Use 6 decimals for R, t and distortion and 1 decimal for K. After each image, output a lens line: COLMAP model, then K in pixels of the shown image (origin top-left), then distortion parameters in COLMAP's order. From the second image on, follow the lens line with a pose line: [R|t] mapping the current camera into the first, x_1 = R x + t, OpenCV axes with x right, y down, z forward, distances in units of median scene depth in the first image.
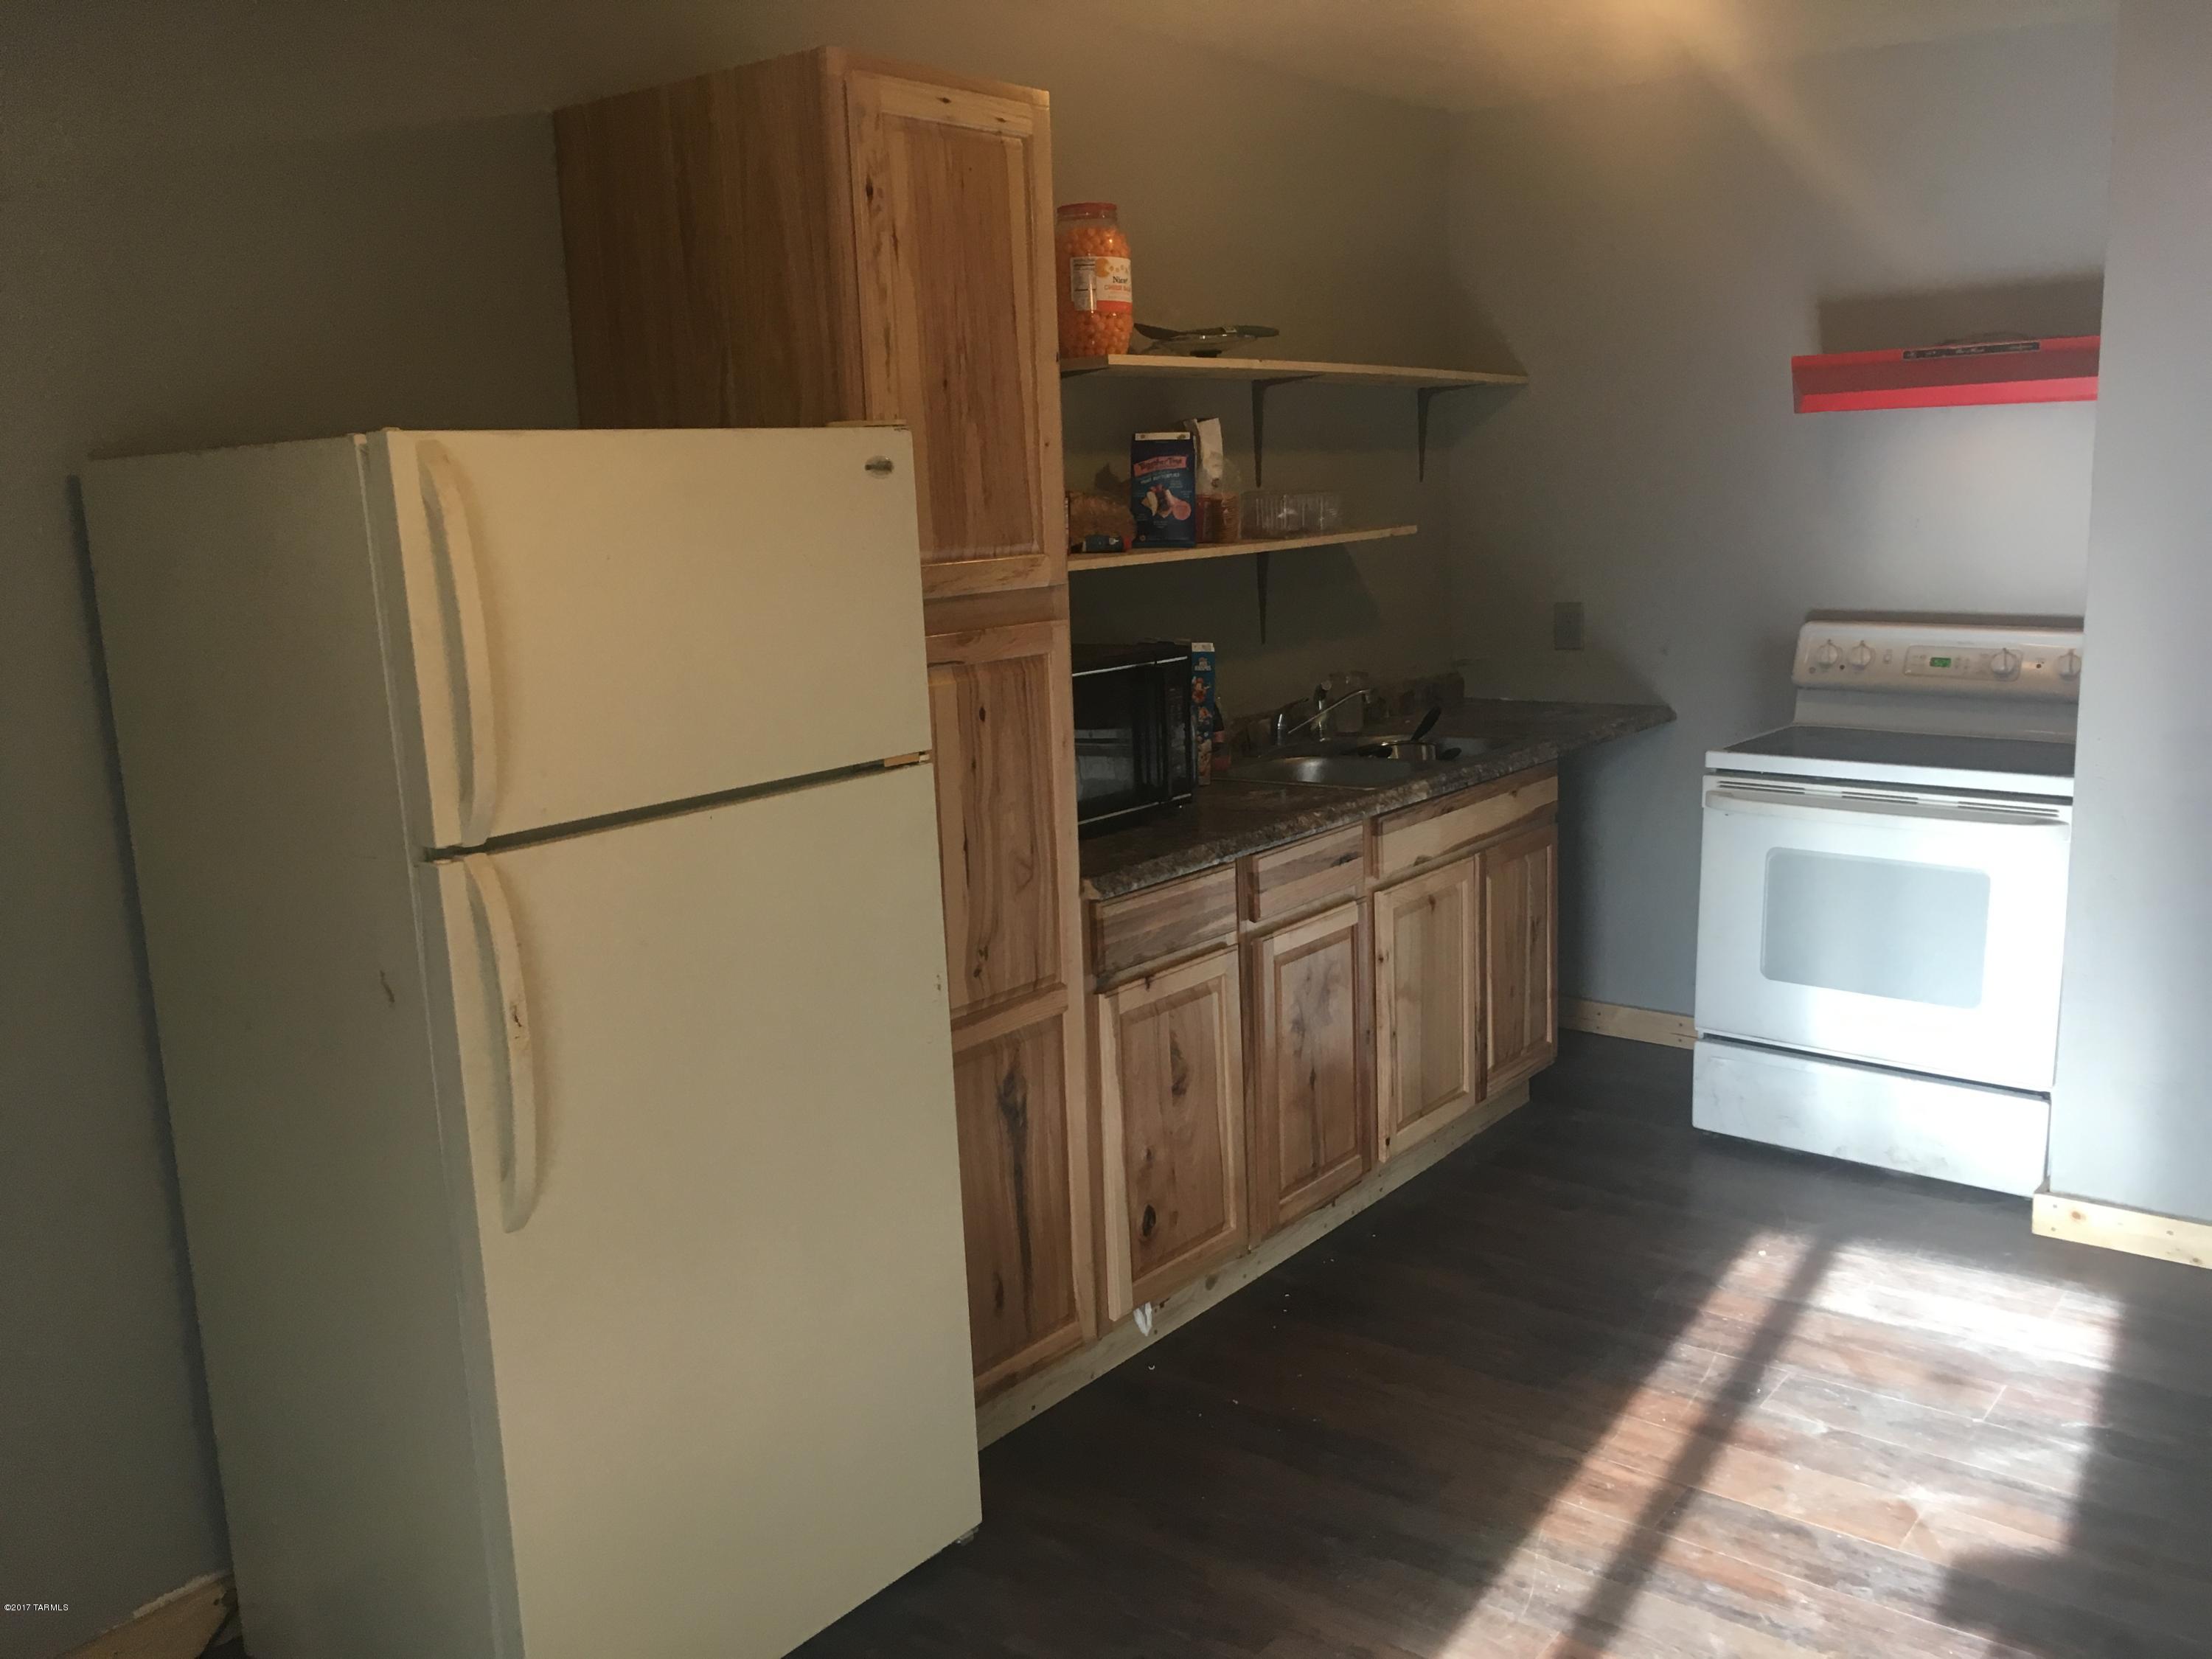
lens RADIAL K [[1893.0, 0, 1106.0], [0, 1893.0, 829.5], [0, 0, 1]] dist [0.072194, -0.107691]
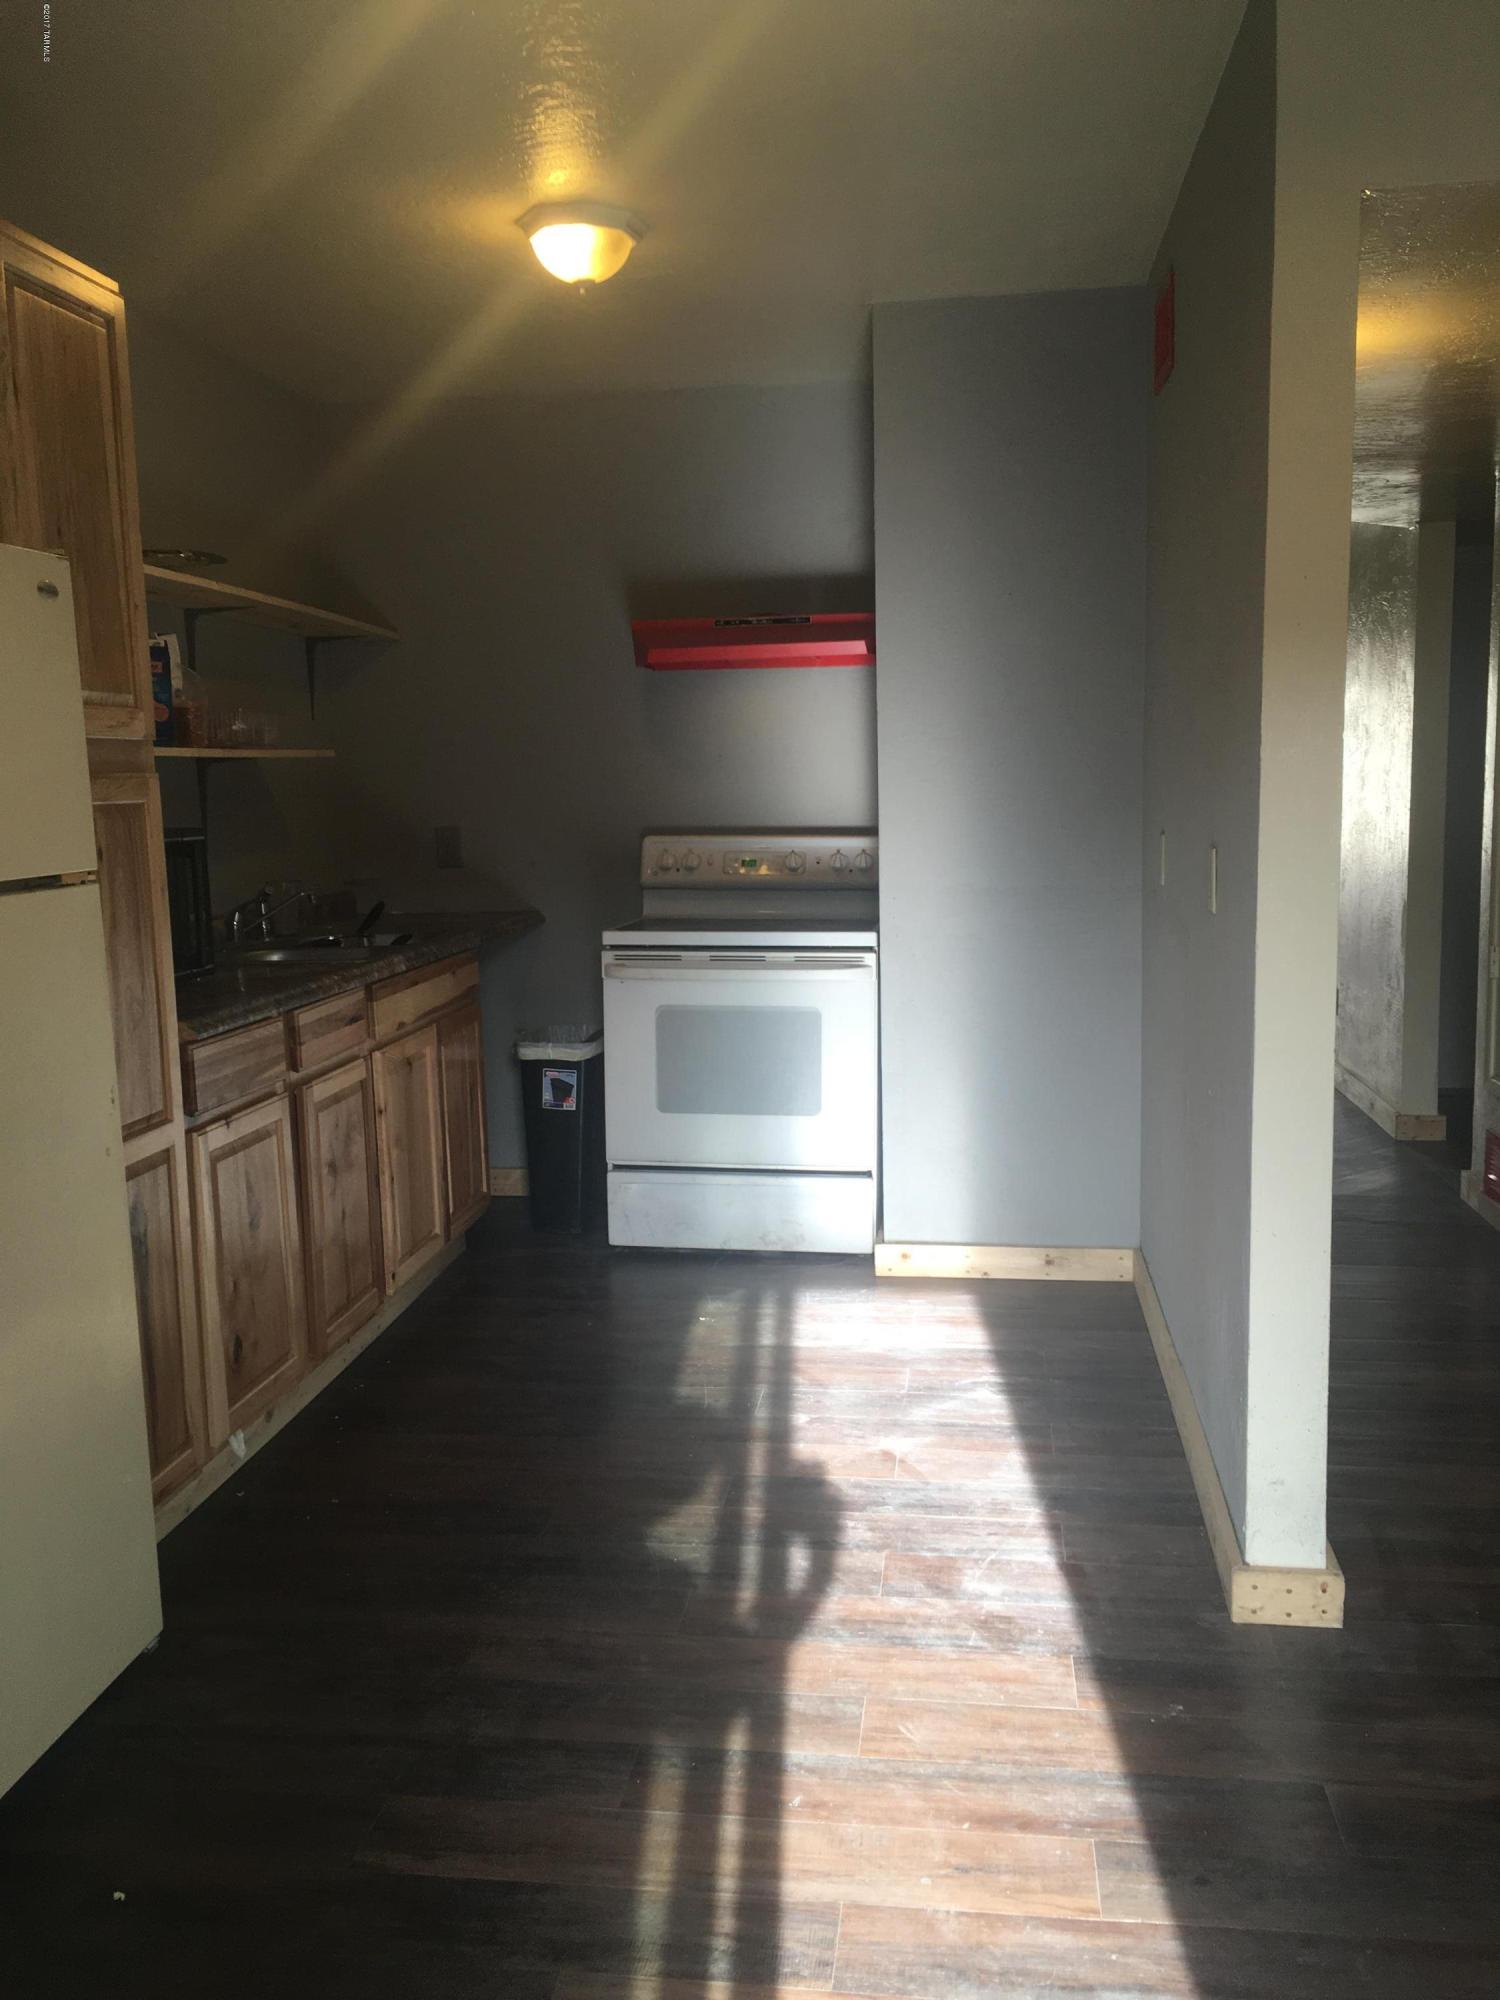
lens RADIAL K [[1714.9, 0, 750.0], [0, 1714.9, 1000.0], [0, 0, 1]] dist [0.069049, 0.004860]
pose [[0.862803, -0.050001, 0.503061, -0.185621], [0.085385, 0.995214, -0.047527, 0.073358], [-0.498277, 0.083960, 0.862943, 0.004123]]
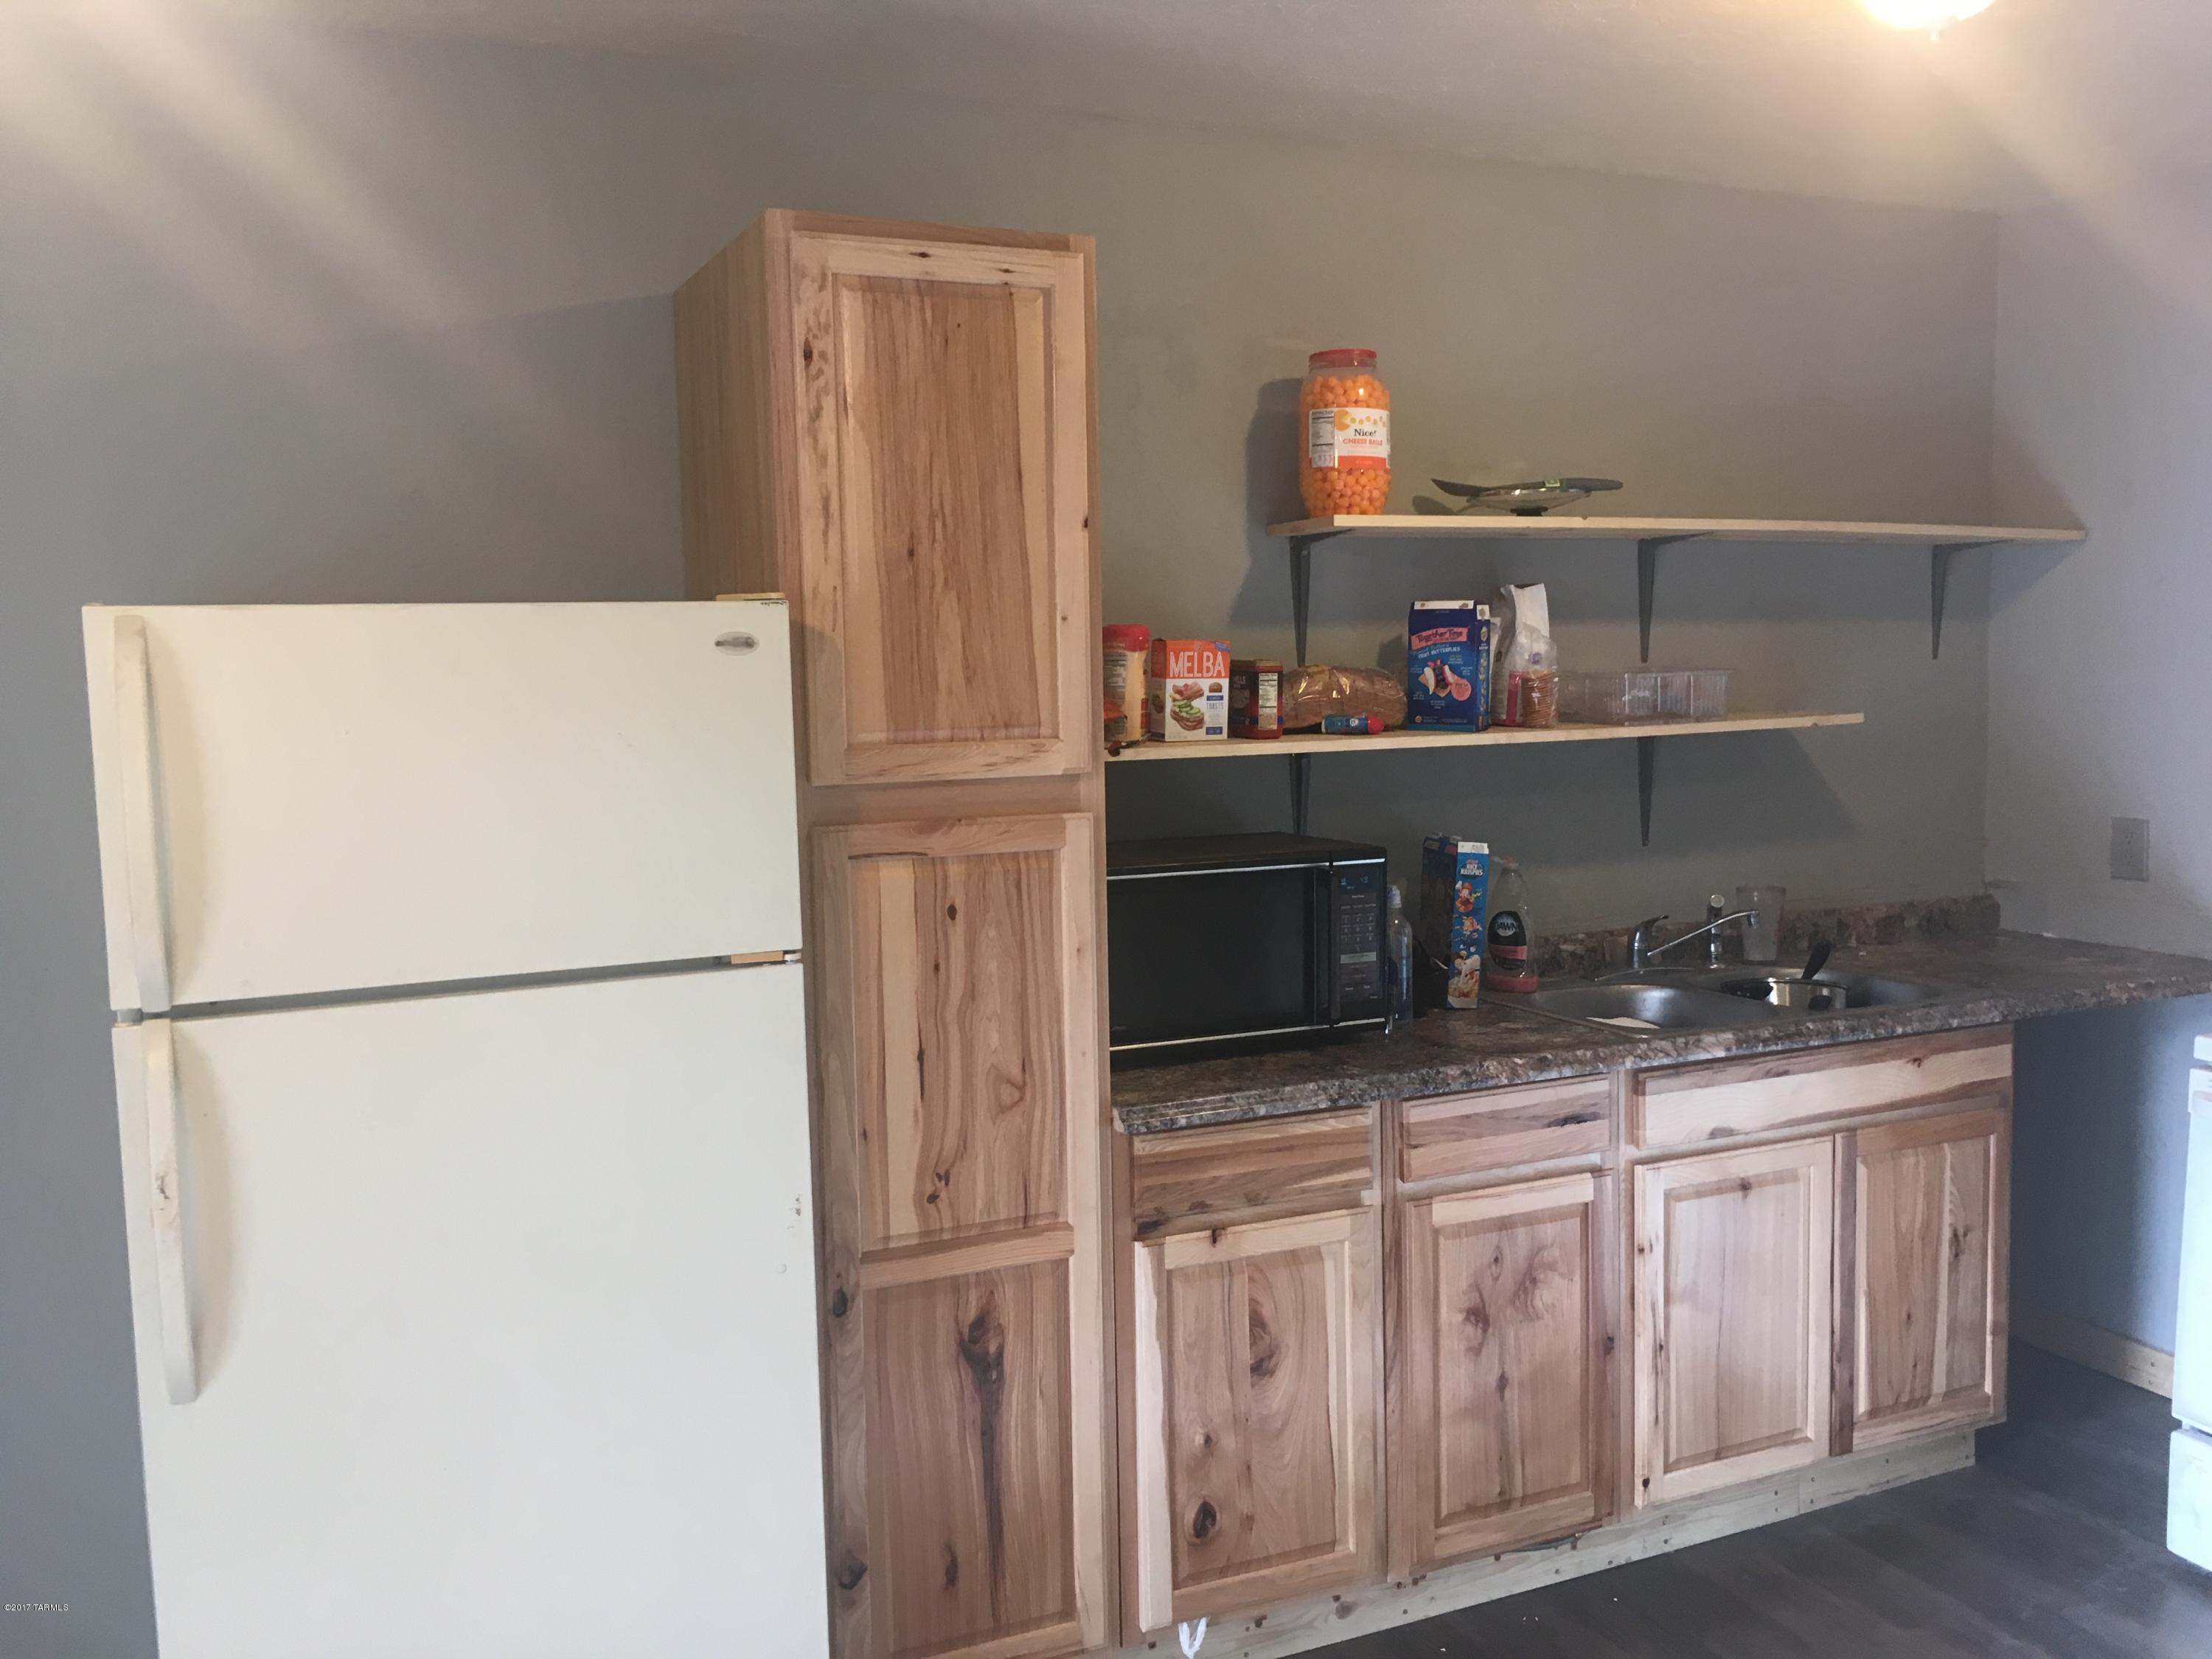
lens RADIAL K [[1893.0, 0, 1106.0], [0, 1893.0, 829.5], [0, 0, 1]] dist [0.072194, -0.107691]
pose [[0.889039, 0.063240, -0.453443, 0.314188], [-0.098094, 0.993725, -0.053737, -0.045161], [0.447199, 0.092254, 0.889664, 0.173509]]
